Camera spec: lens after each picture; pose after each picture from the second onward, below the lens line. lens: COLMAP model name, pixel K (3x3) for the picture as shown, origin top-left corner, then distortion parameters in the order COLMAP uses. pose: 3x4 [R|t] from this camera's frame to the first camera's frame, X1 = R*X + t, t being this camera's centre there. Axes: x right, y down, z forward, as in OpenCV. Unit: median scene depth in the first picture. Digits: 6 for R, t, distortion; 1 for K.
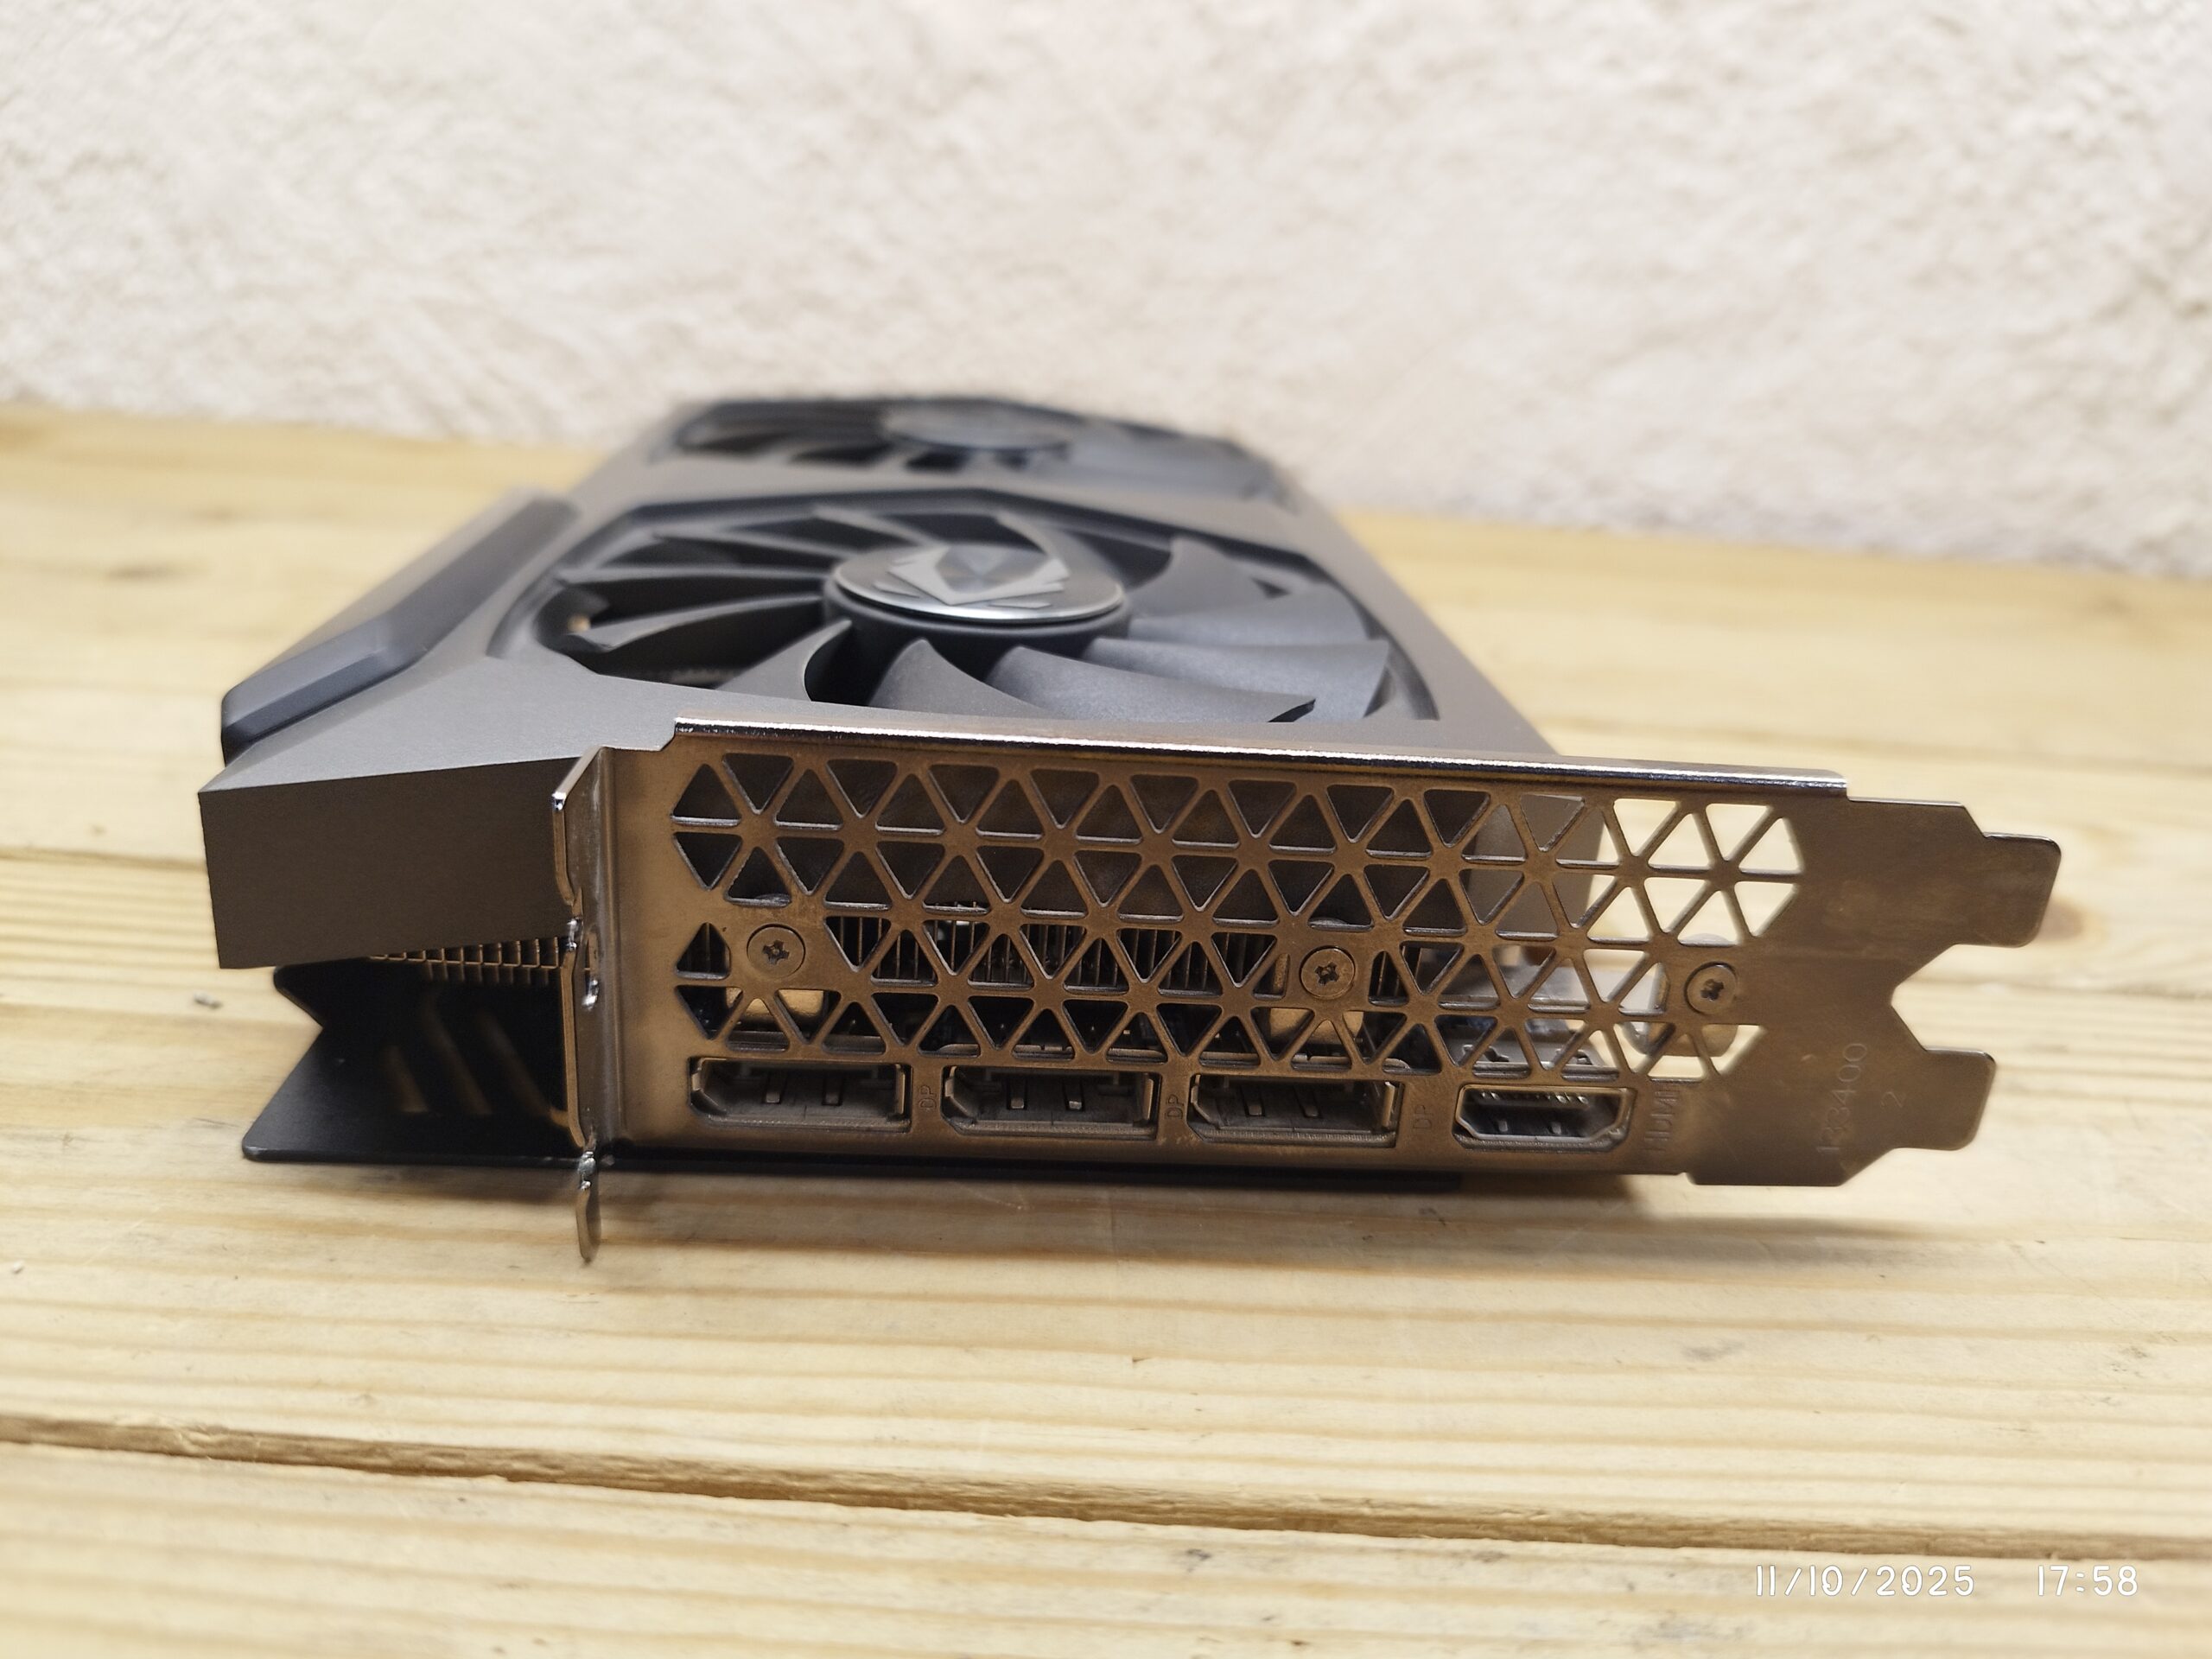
lens RADIAL K [[1654.2, 0, 1098.5], [0, 1654.2, 835.9], [0, 0, 1]] dist [0.001260, -0.025441]
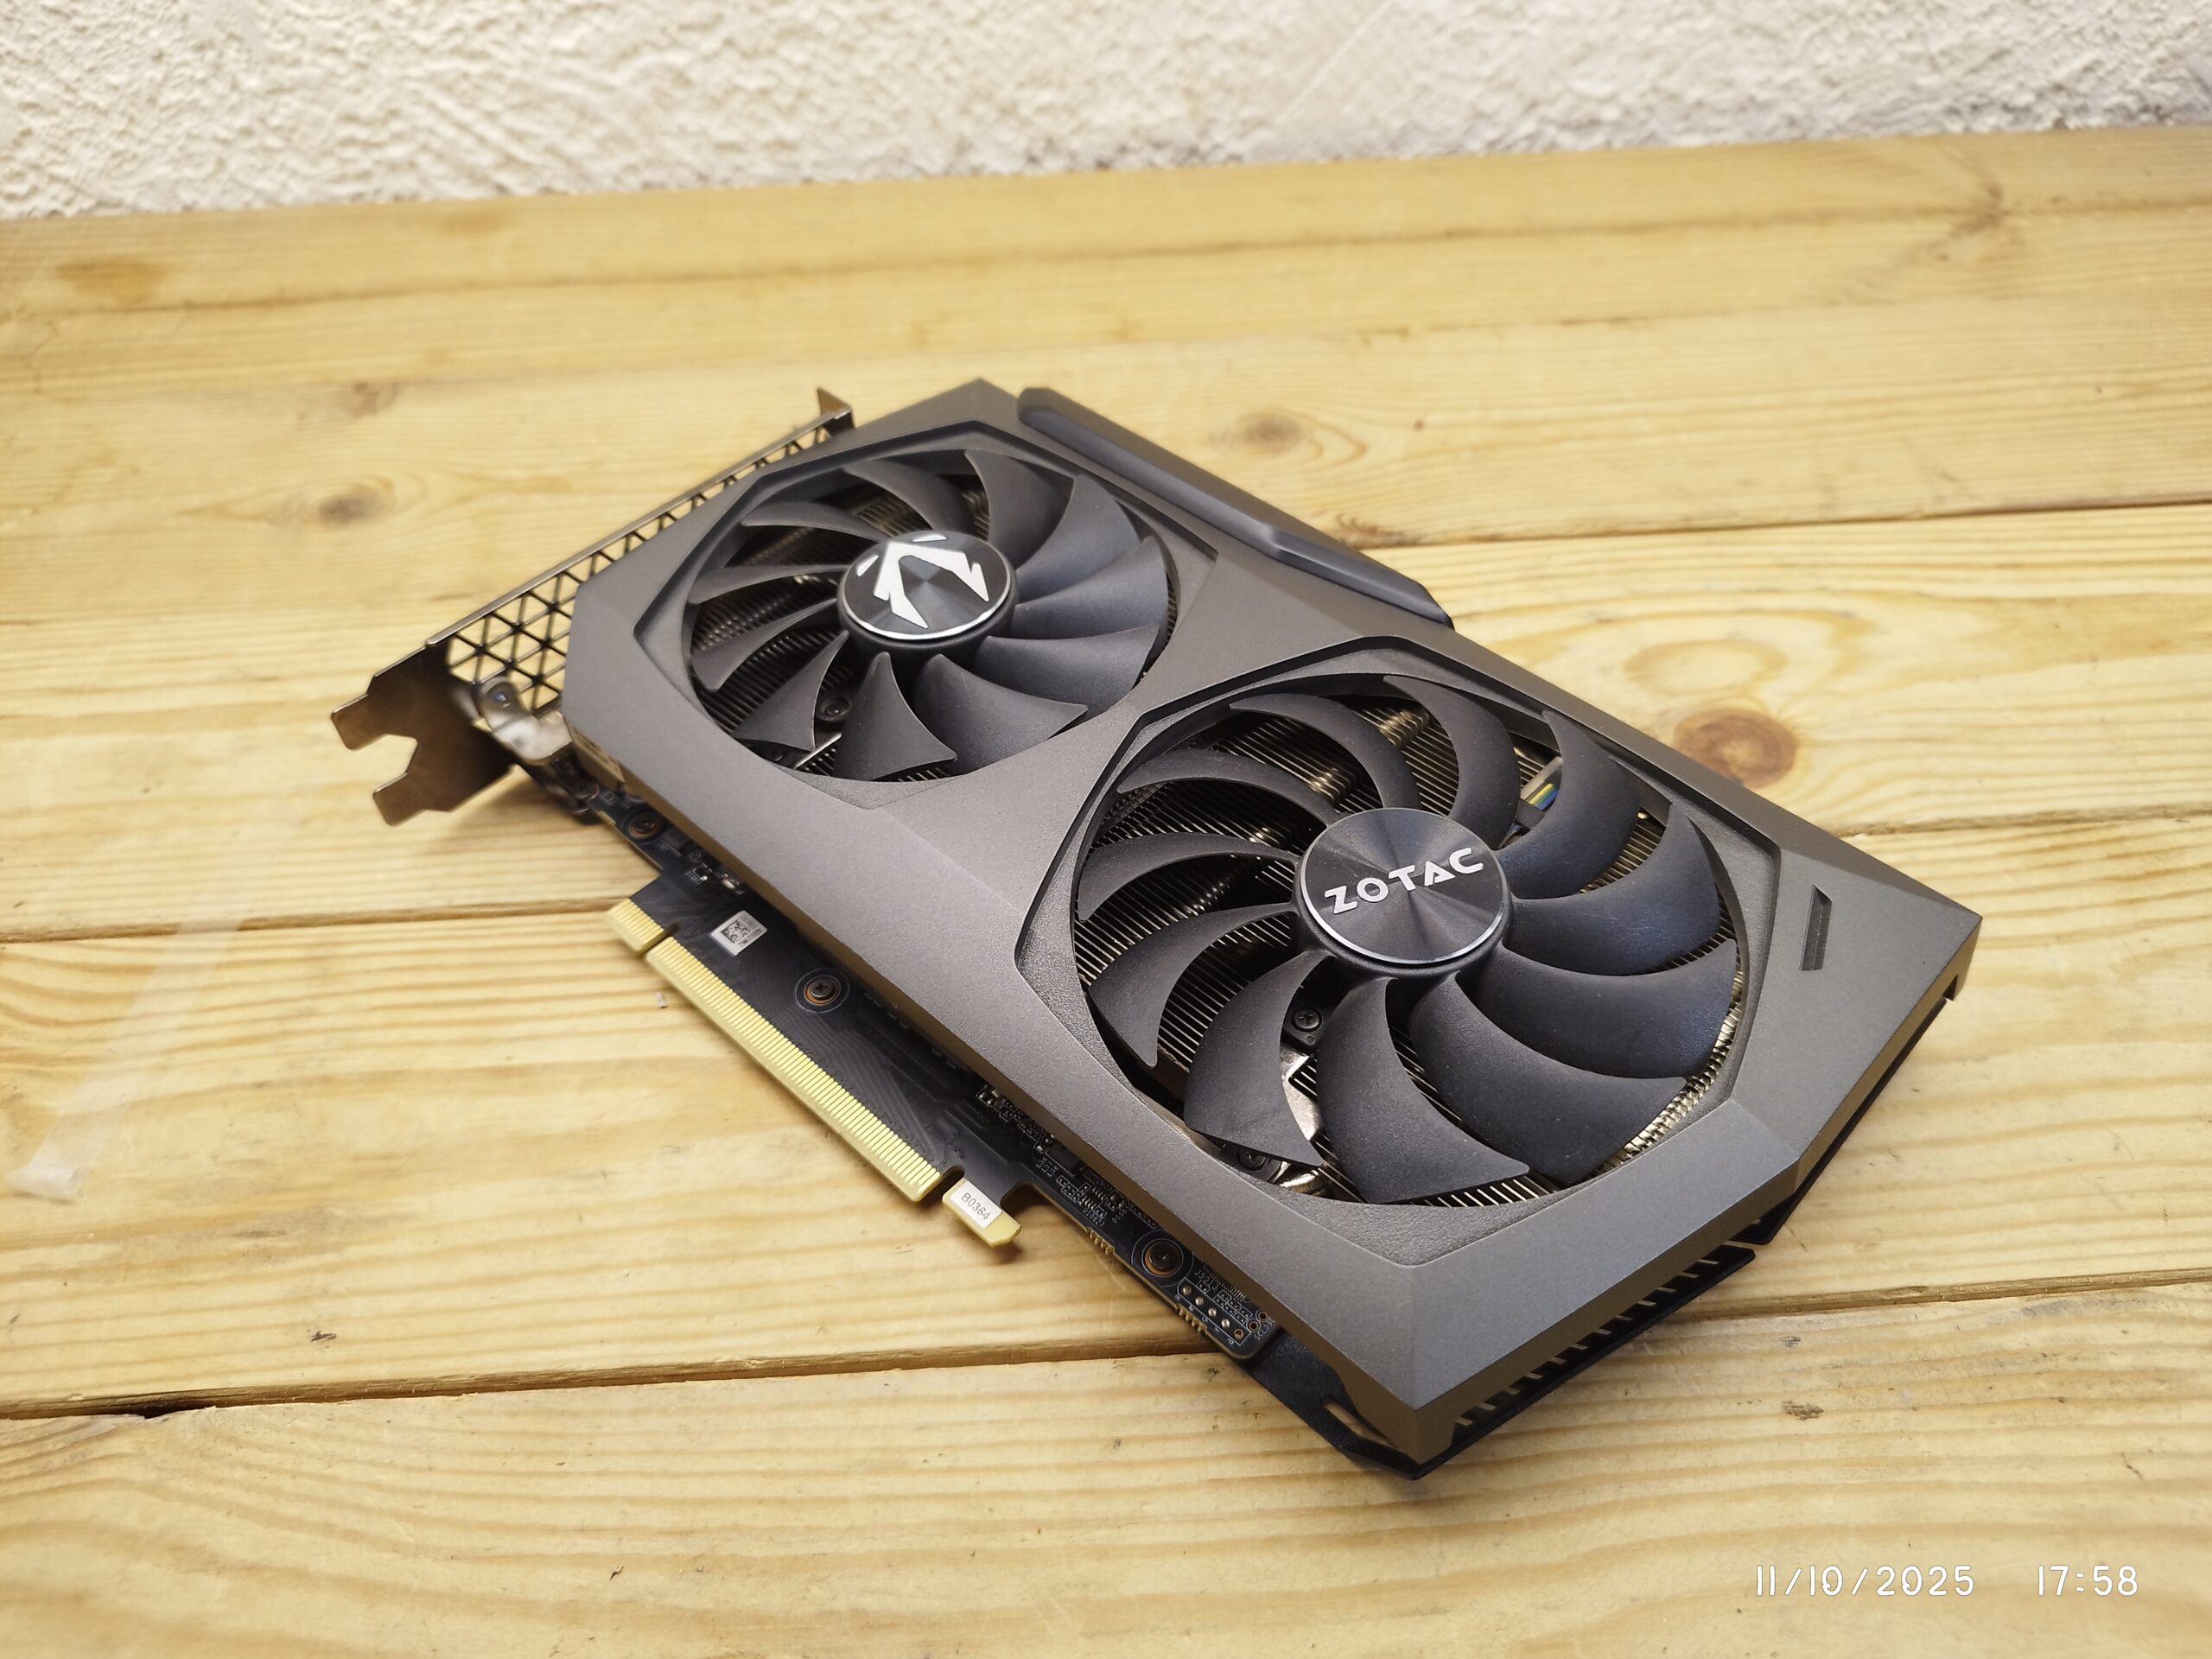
lens RADIAL K [[1654.2, 0, 1120.6], [0, 1654.2, 838.7], [0, 0, 1]] dist [0.001260, -0.025441]
pose [[0.994367, -0.098059, -0.040243, 0.088935], [0.105724, 0.890398, 0.442734, -1.126550], [-0.007581, -0.444495, 0.895749, -0.636659]]
